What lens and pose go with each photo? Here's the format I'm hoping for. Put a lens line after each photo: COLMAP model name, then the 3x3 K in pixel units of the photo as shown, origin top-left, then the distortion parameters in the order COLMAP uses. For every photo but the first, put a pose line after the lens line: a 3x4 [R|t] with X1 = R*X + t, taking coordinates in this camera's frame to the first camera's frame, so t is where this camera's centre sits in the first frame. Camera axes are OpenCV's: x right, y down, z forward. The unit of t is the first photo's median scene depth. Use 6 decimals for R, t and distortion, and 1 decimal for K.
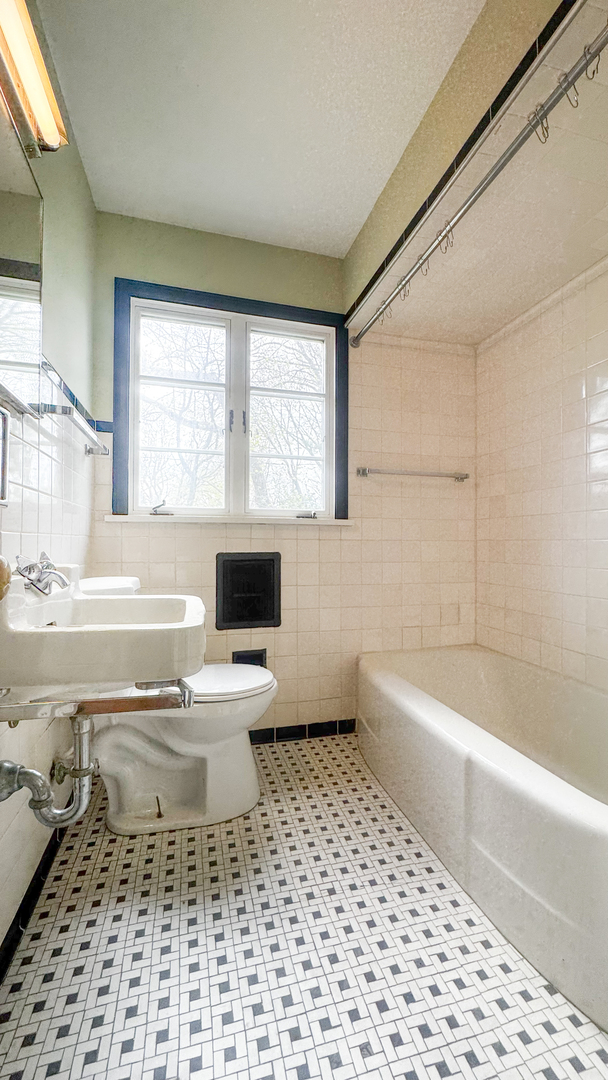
lens RADIAL K [[431.5, 0, 304.0], [0, 431.5, 541.7], [0, 0, 1]] dist [0.000170, 0.000009]
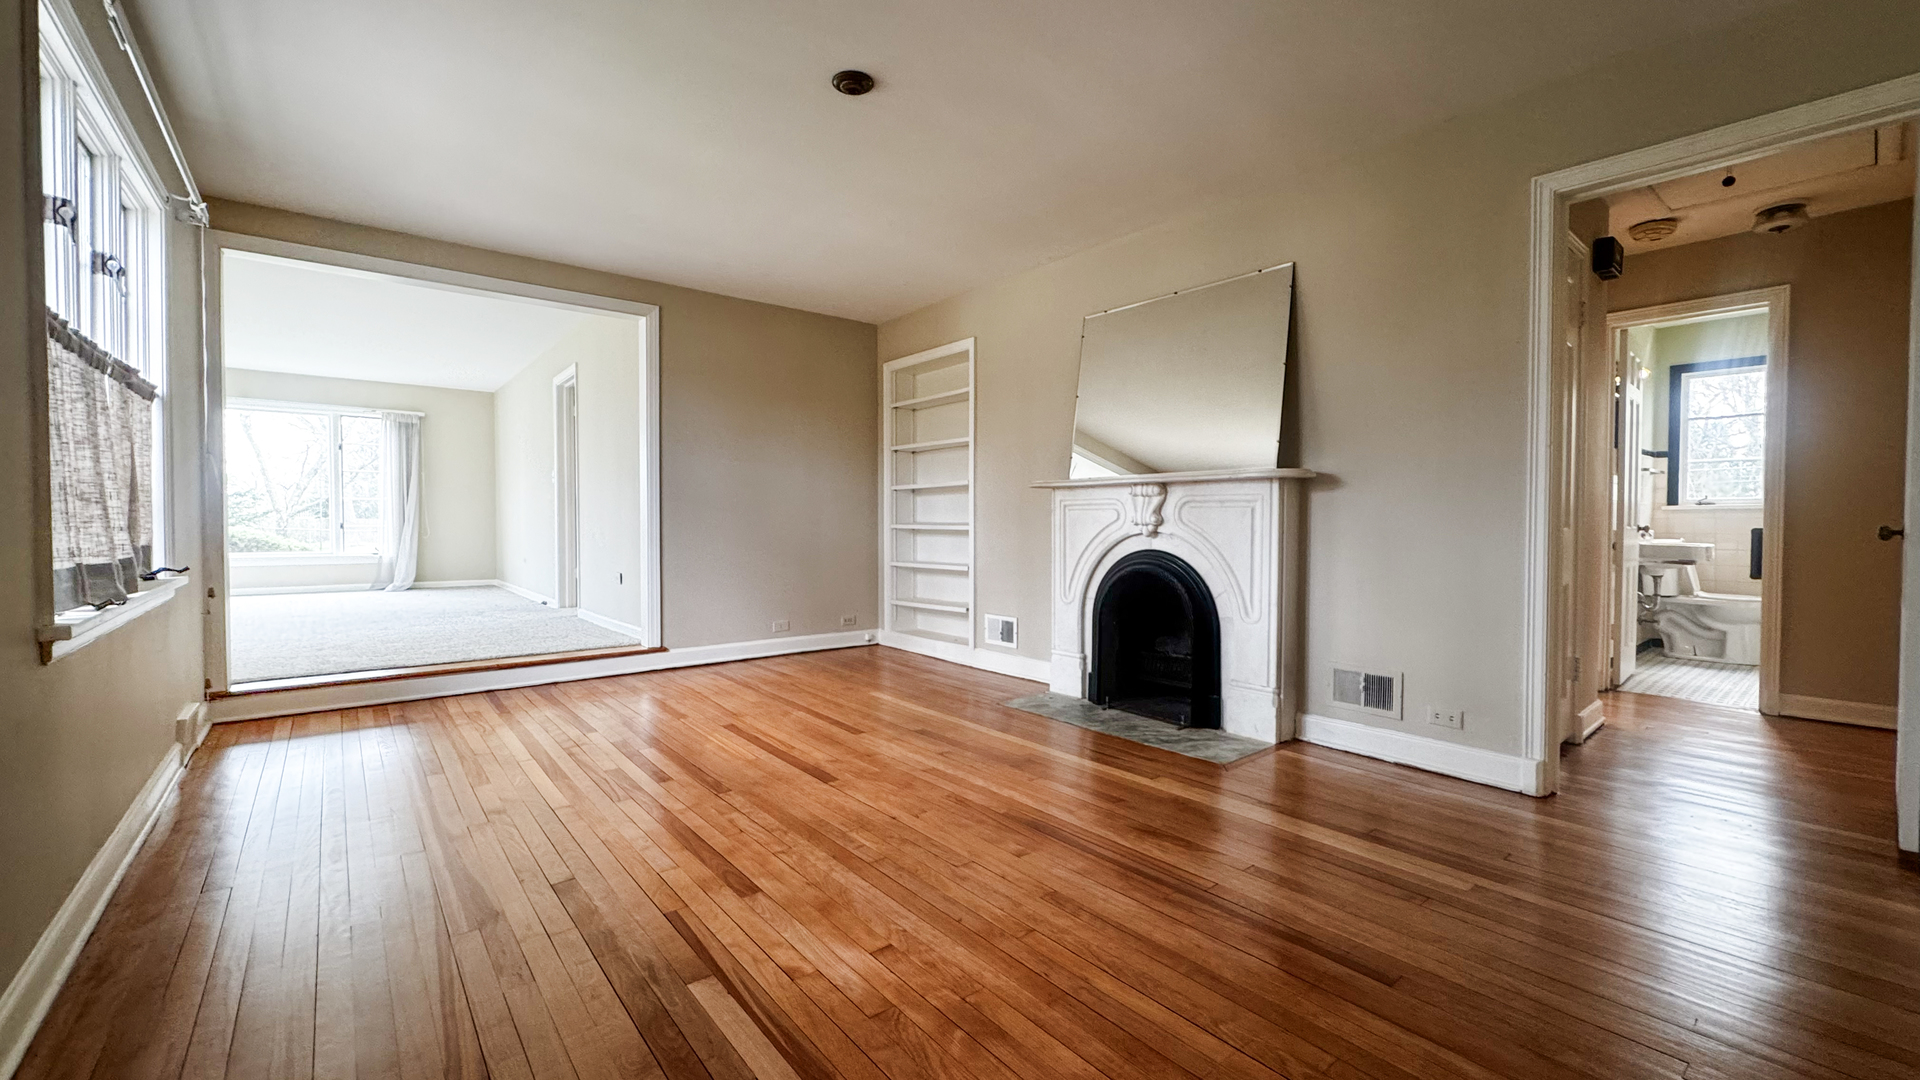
lens RADIAL K [[767.2, 0, 959.2], [0, 767.2, 535.3], [0, 0, 1]] dist [0.000170, 0.000009]
pose [[0.404470, 0.013047, -0.914458, 1.210747], [0.007335, 0.999820, 0.017509, -0.019308], [0.914522, -0.013789, 0.404301, -2.813406]]
